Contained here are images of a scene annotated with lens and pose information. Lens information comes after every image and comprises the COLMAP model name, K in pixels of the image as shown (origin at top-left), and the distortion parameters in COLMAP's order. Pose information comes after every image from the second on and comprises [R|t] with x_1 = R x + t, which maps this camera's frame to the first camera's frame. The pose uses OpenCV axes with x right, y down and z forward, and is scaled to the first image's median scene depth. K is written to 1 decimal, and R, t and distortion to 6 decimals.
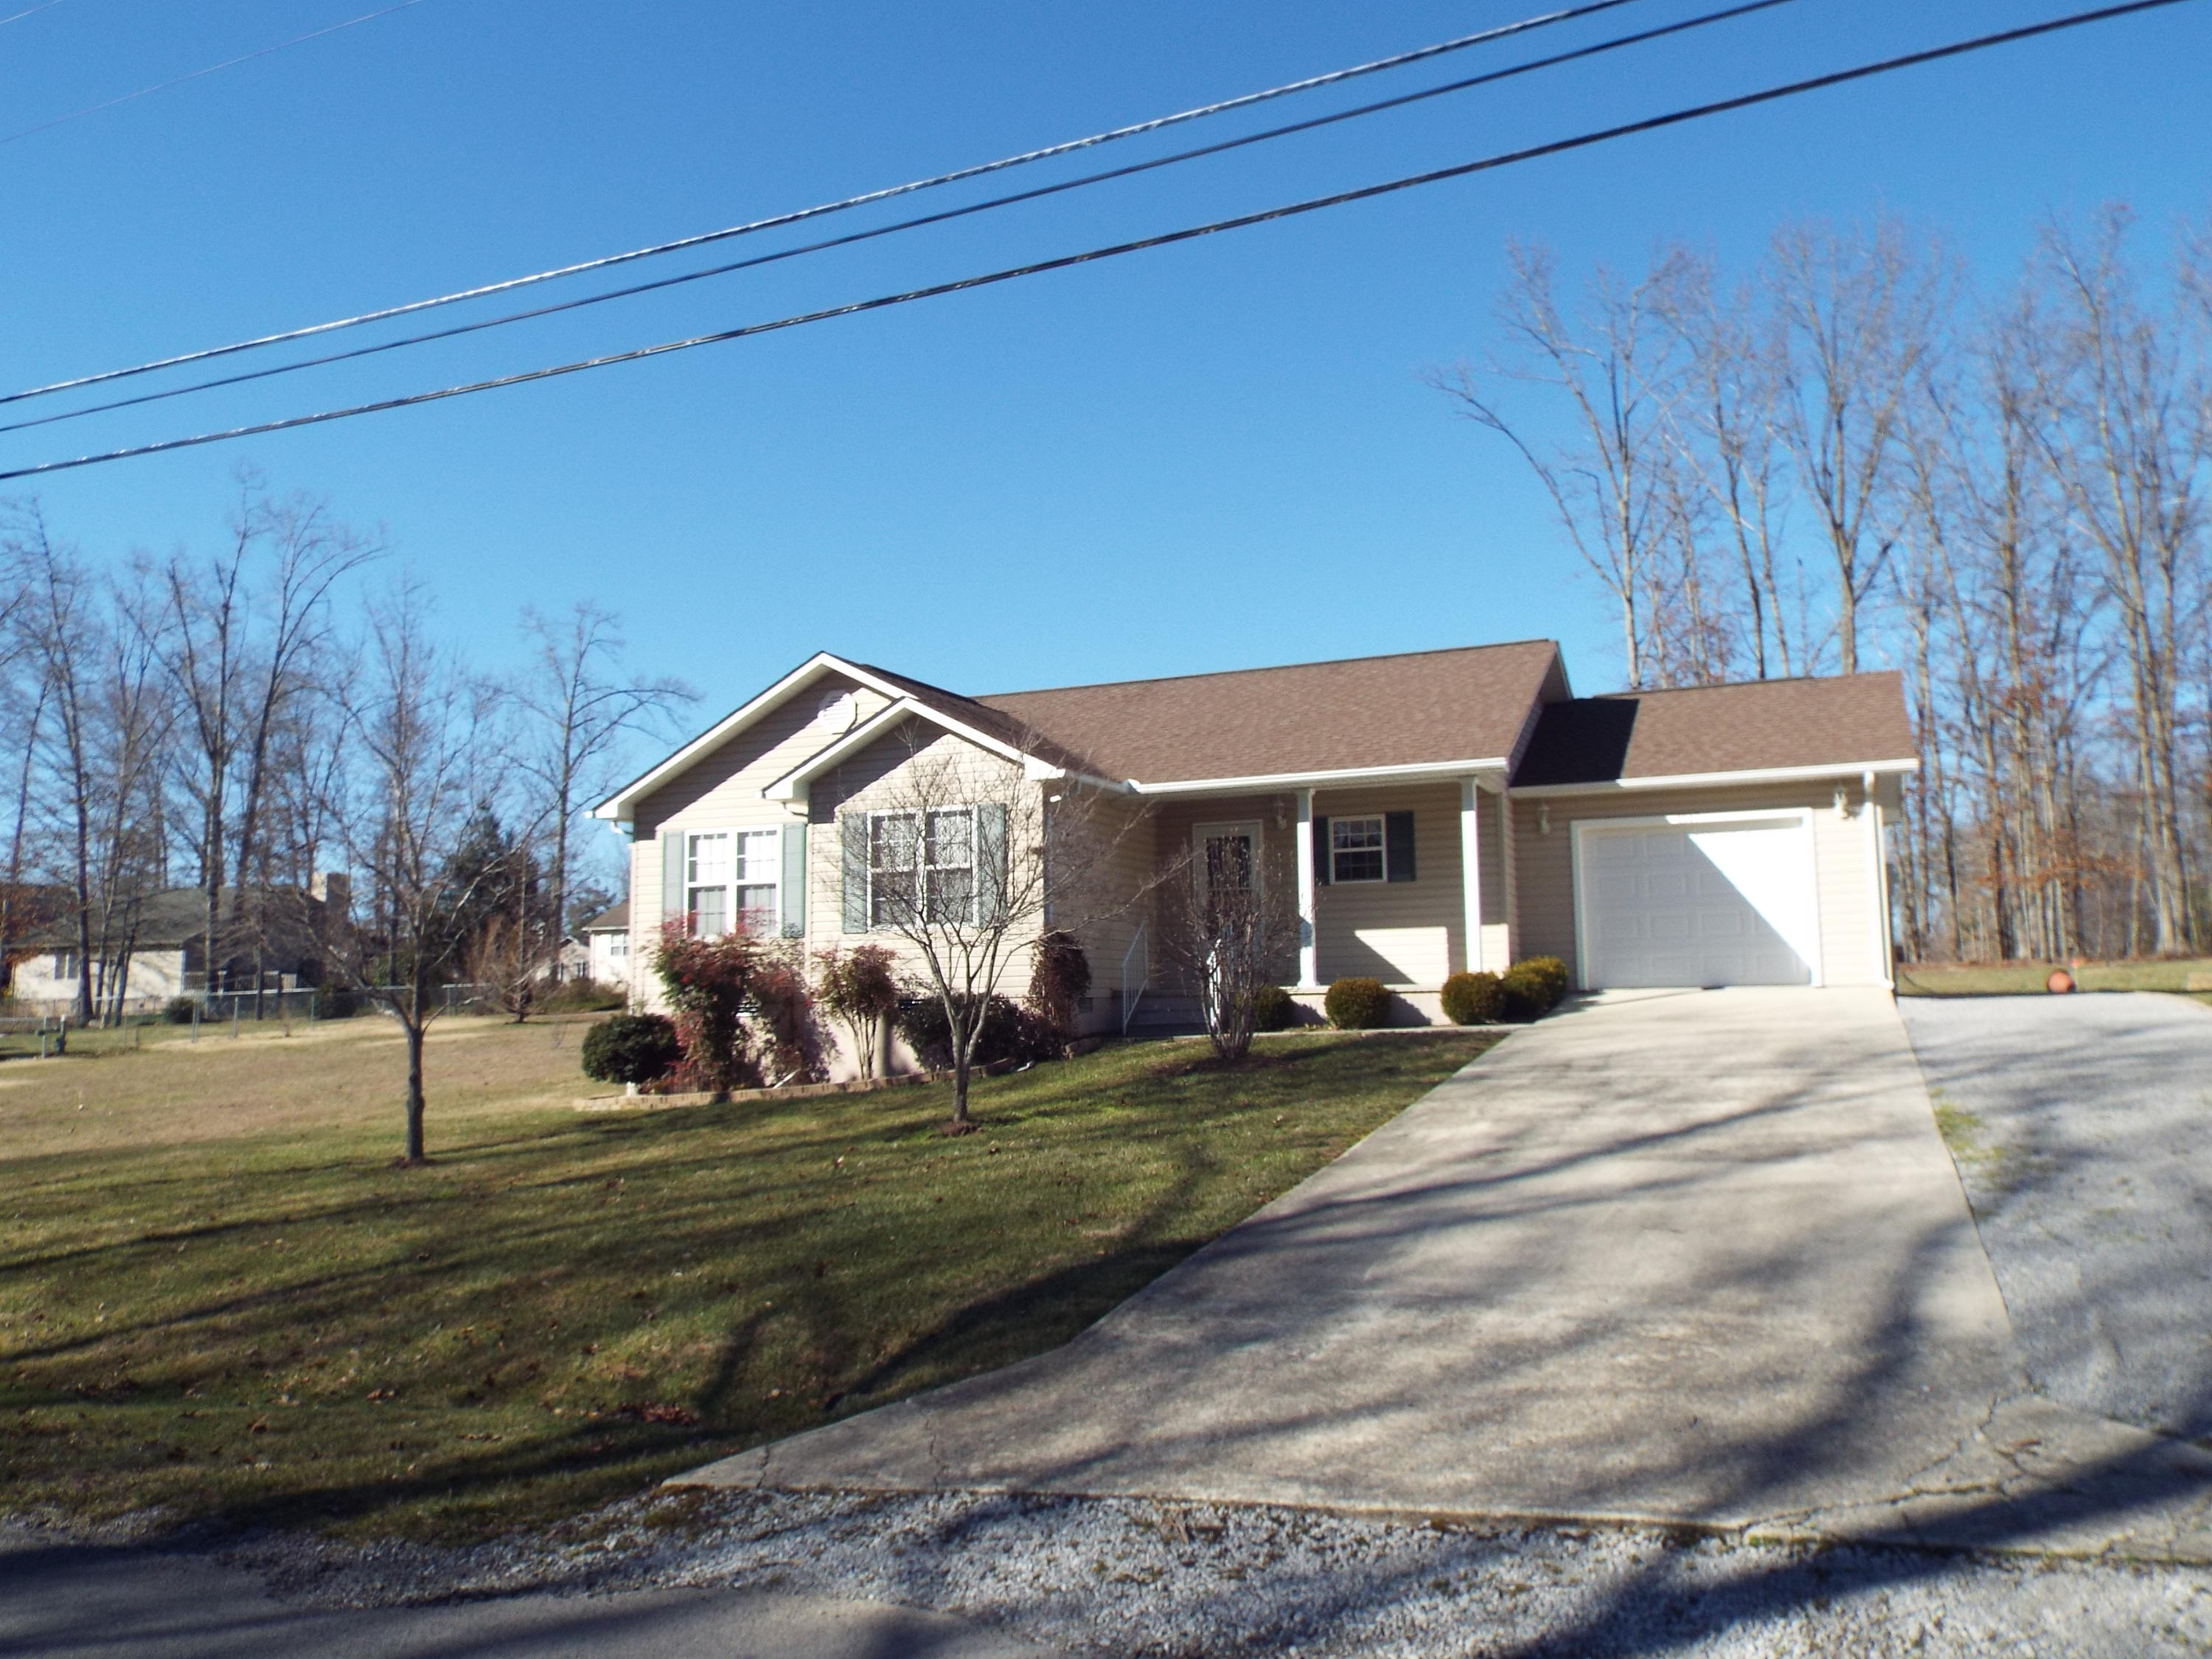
lens RADIAL K [[1777.3, 0, 1106.0], [0, 1777.3, 829.5], [0, 0, 1]] dist [0.016112, 0.001932]
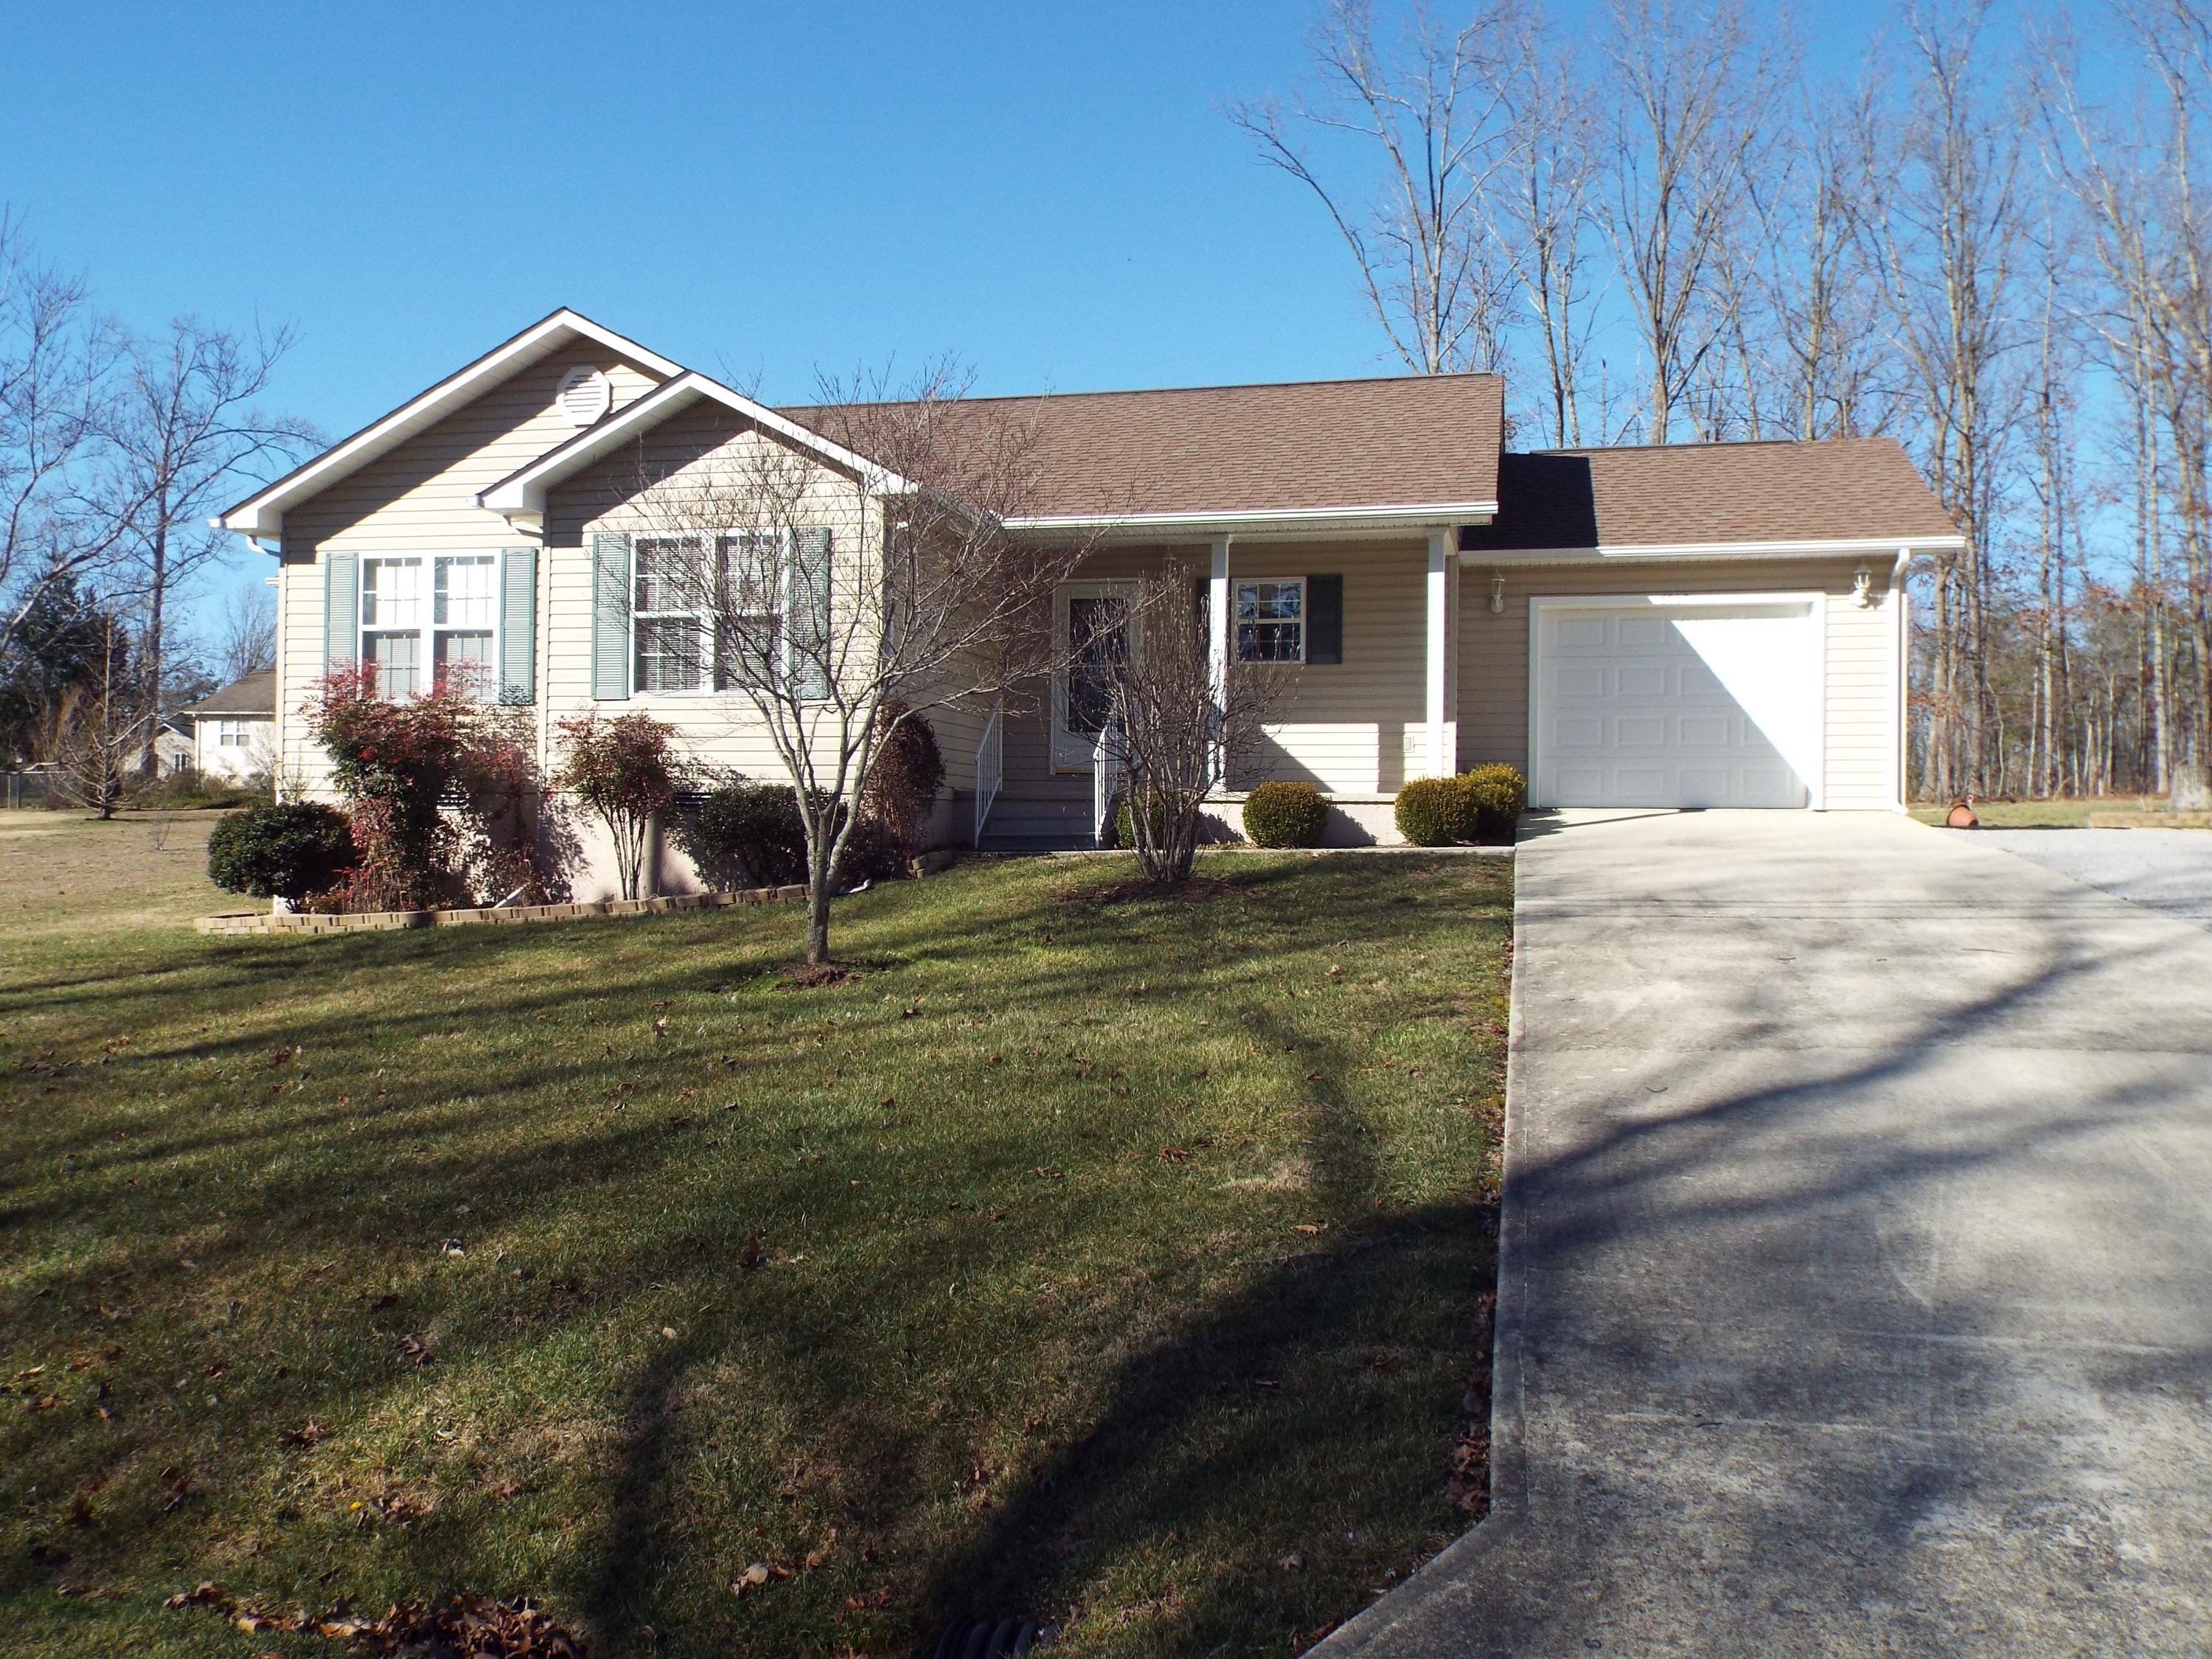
lens RADIAL K [[1845.5, 0, 1106.0], [0, 1845.5, 829.5], [0, 0, 1]] dist [0.004037, 0.010954]
pose [[0.983206, 0.027560, 0.180409, -0.075731], [-0.045110, 0.994559, 0.093906, 0.030523], [-0.176839, -0.100467, 0.979099, 0.215620]]
